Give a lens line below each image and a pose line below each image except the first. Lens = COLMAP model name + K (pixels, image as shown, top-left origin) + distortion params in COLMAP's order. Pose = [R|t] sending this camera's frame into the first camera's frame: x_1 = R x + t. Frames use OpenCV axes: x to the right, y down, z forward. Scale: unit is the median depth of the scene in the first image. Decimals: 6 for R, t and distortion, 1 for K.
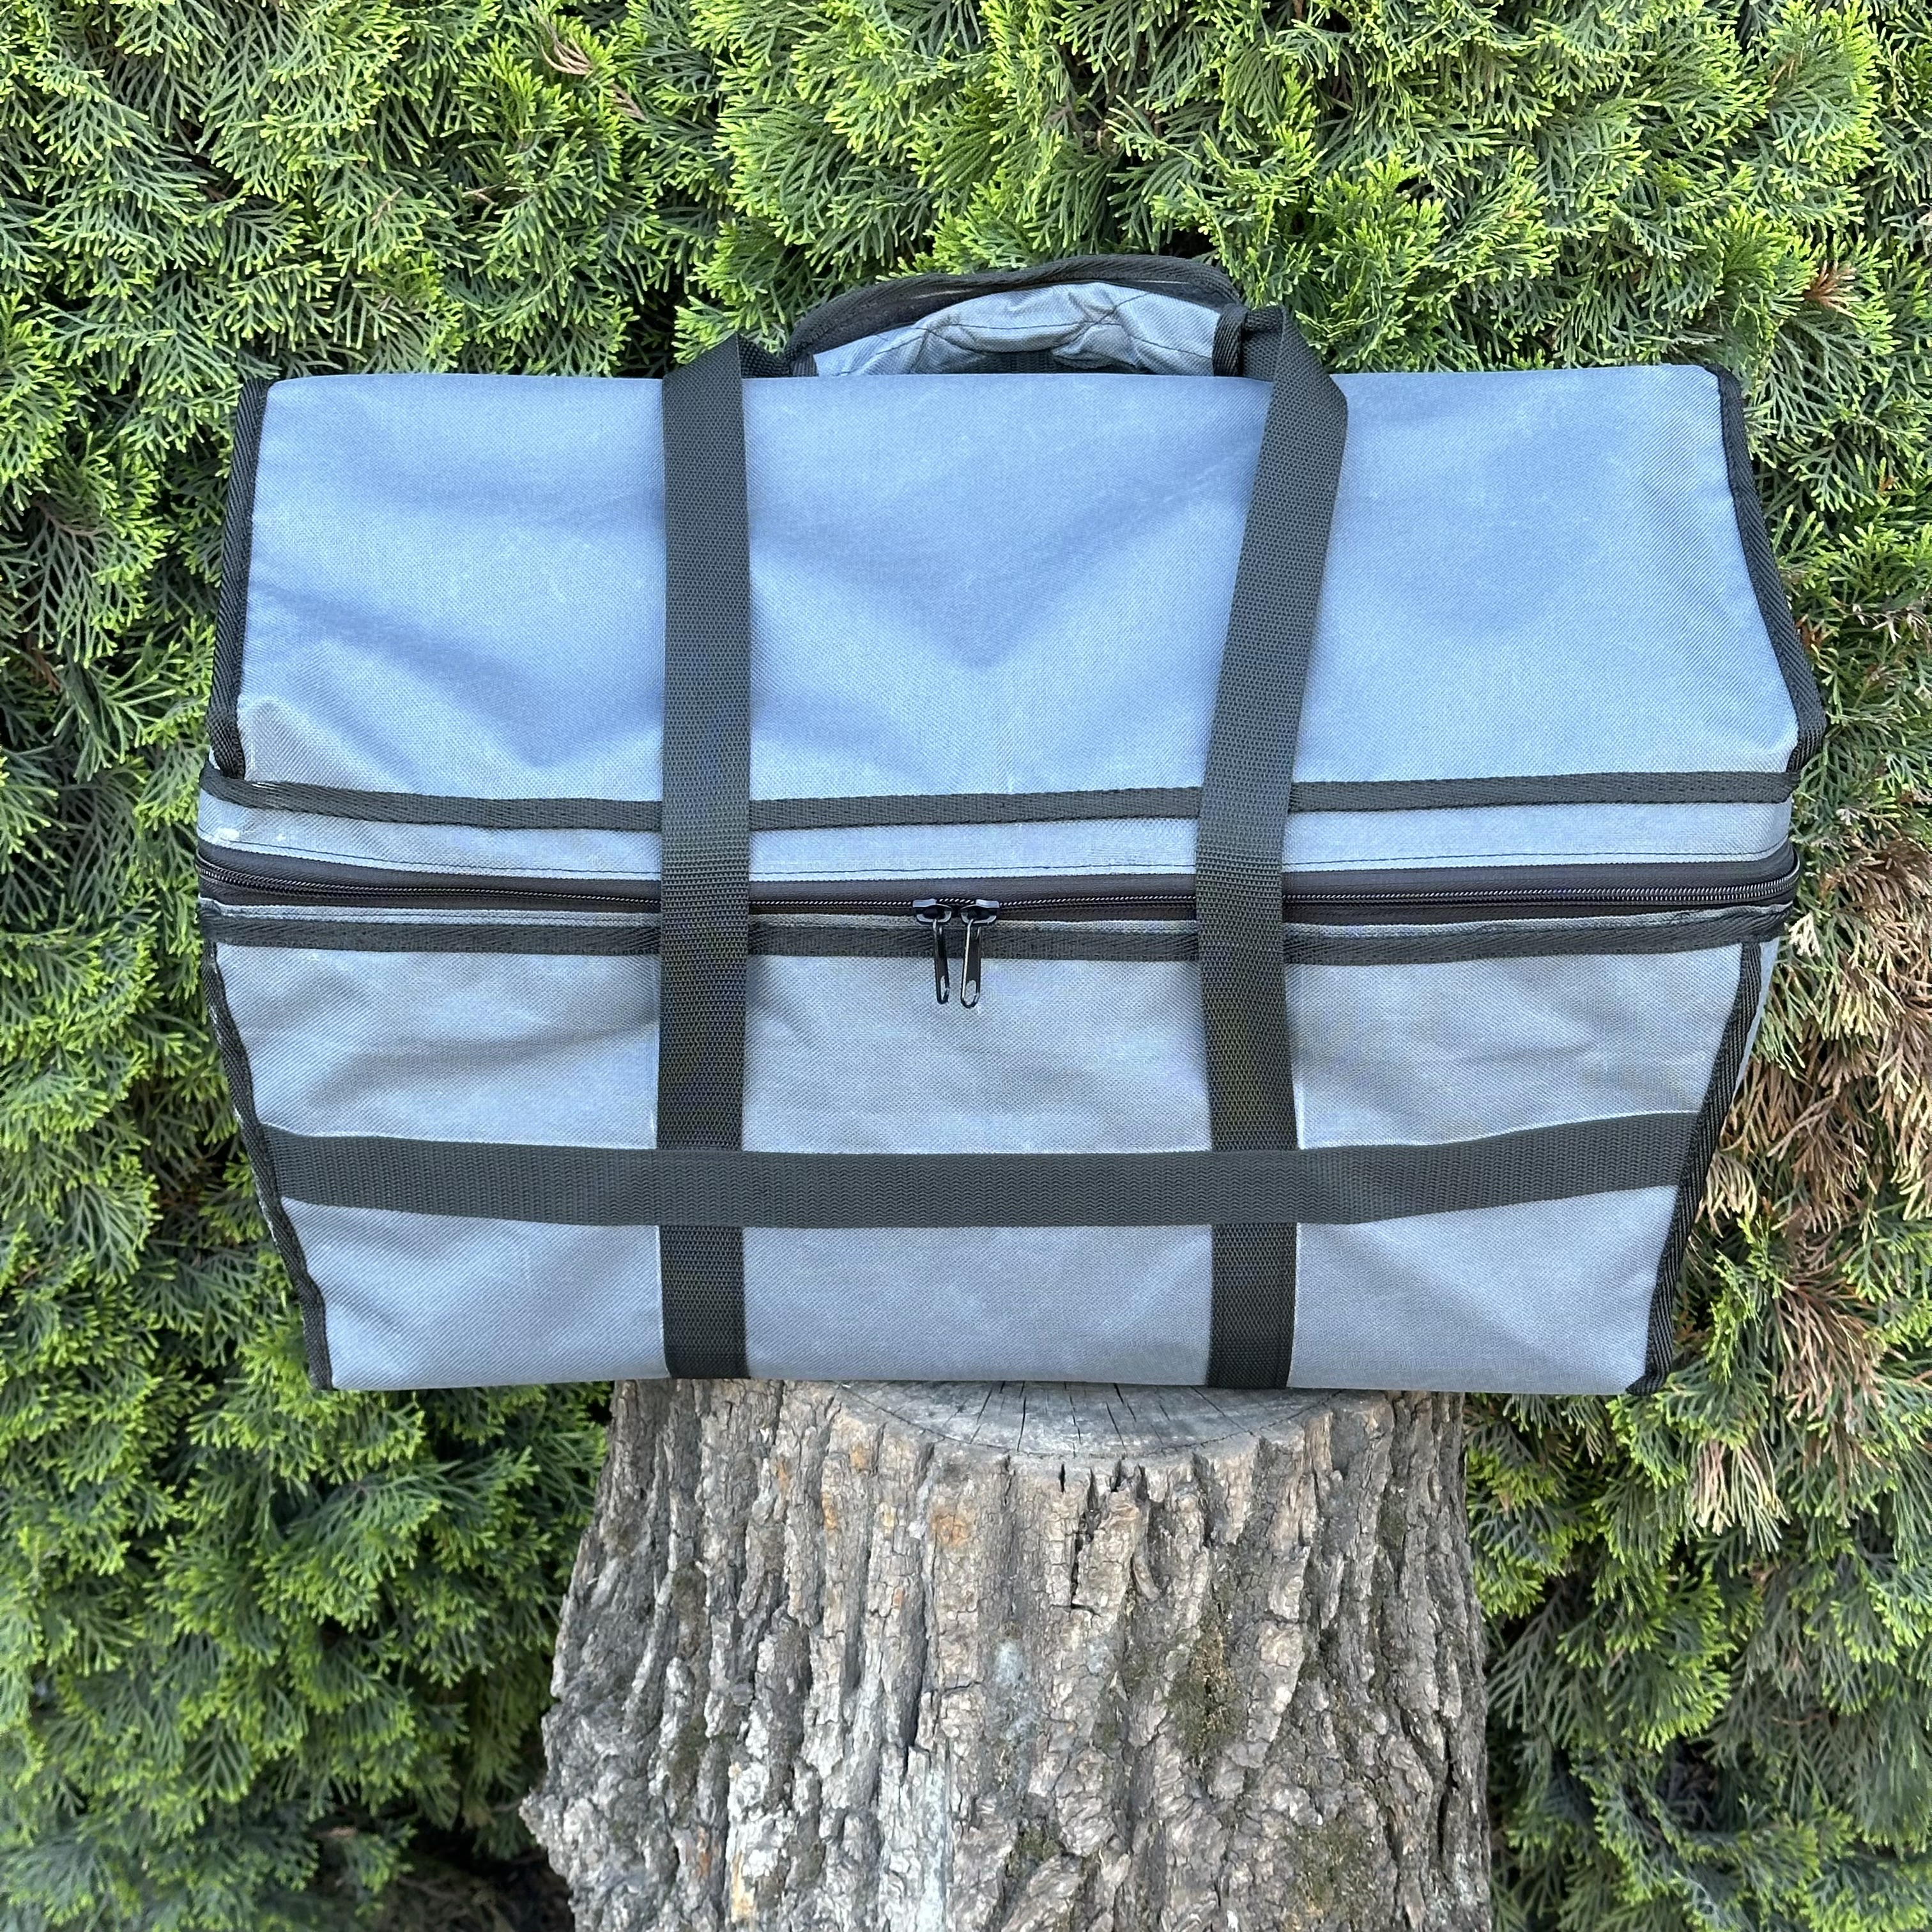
lens RADIAL K [[3514.2, 0, 962.1], [0, 3514.2, 956.6], [0, 0, 1]] dist [0.105238, 0.000000]
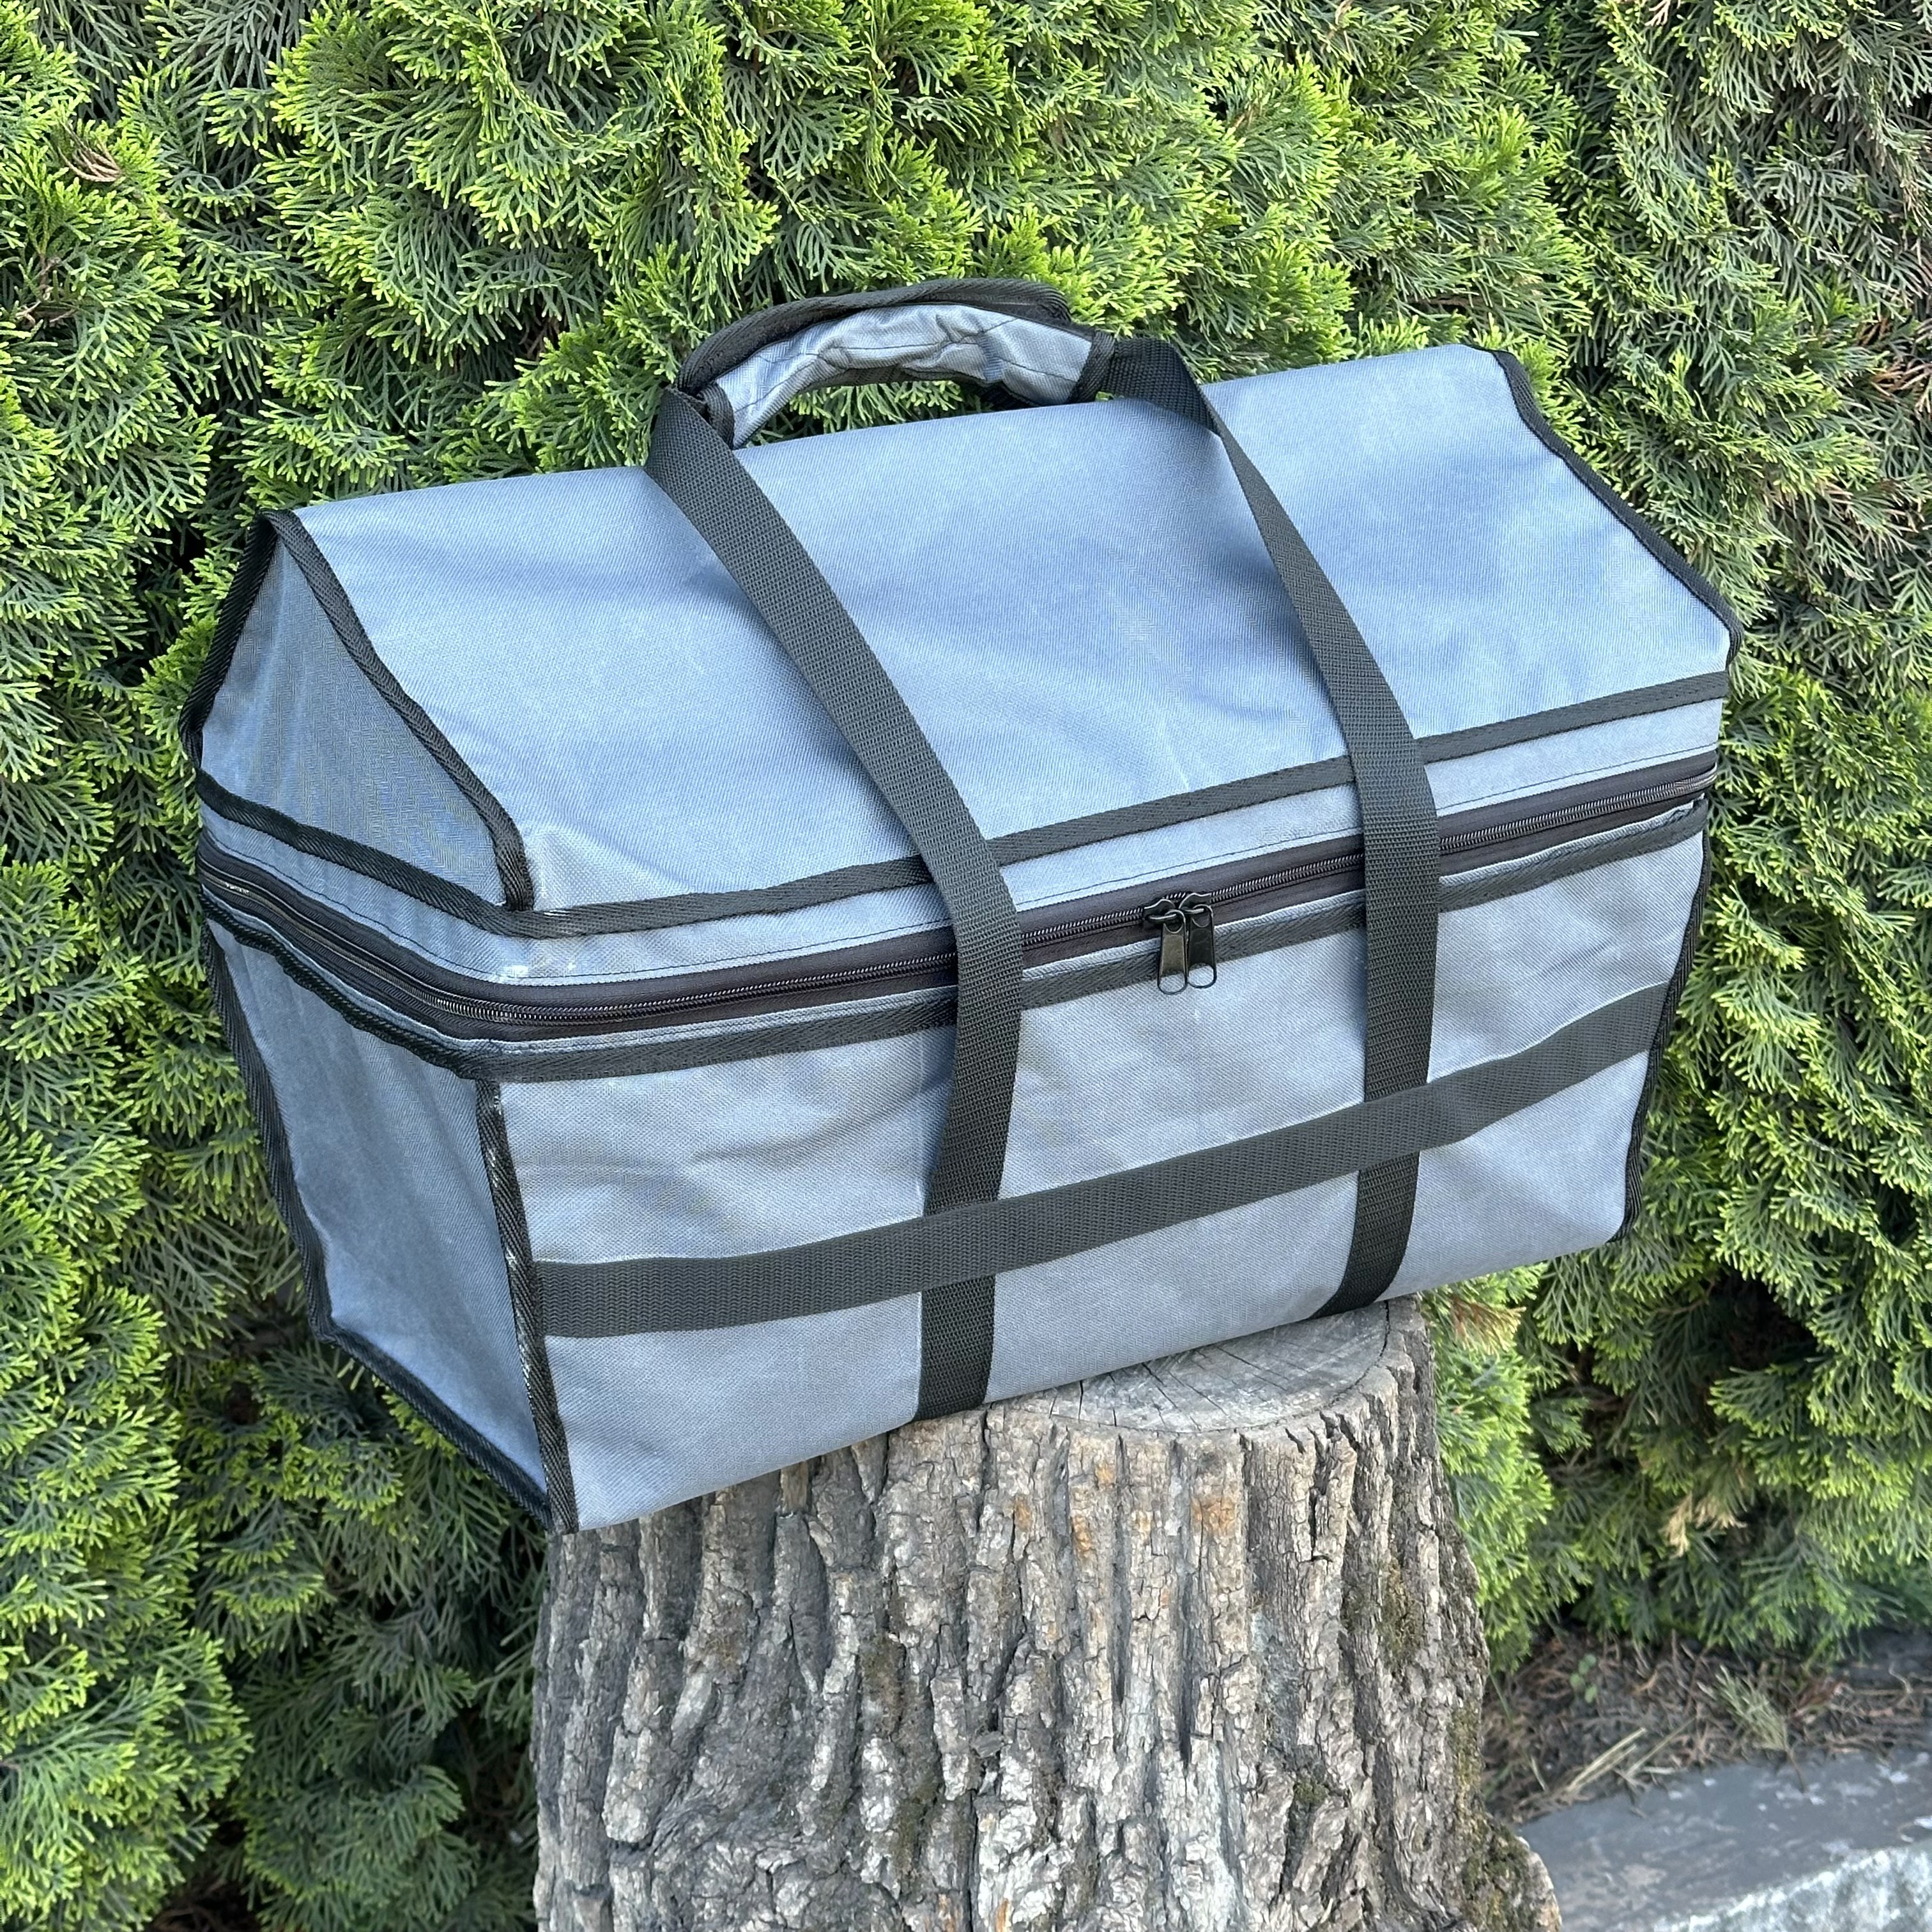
lens RADIAL K [[3514.2, 0, 960.8], [0, 3514.2, 975.2], [0, 0, 1]] dist [0.105238, 0.000000]
pose [[0.862731, -0.190343, 0.468470, -0.513848], [0.197411, 0.979713, 0.034514, -0.042565], [-0.465536, 0.062705, 0.882805, 0.109291]]
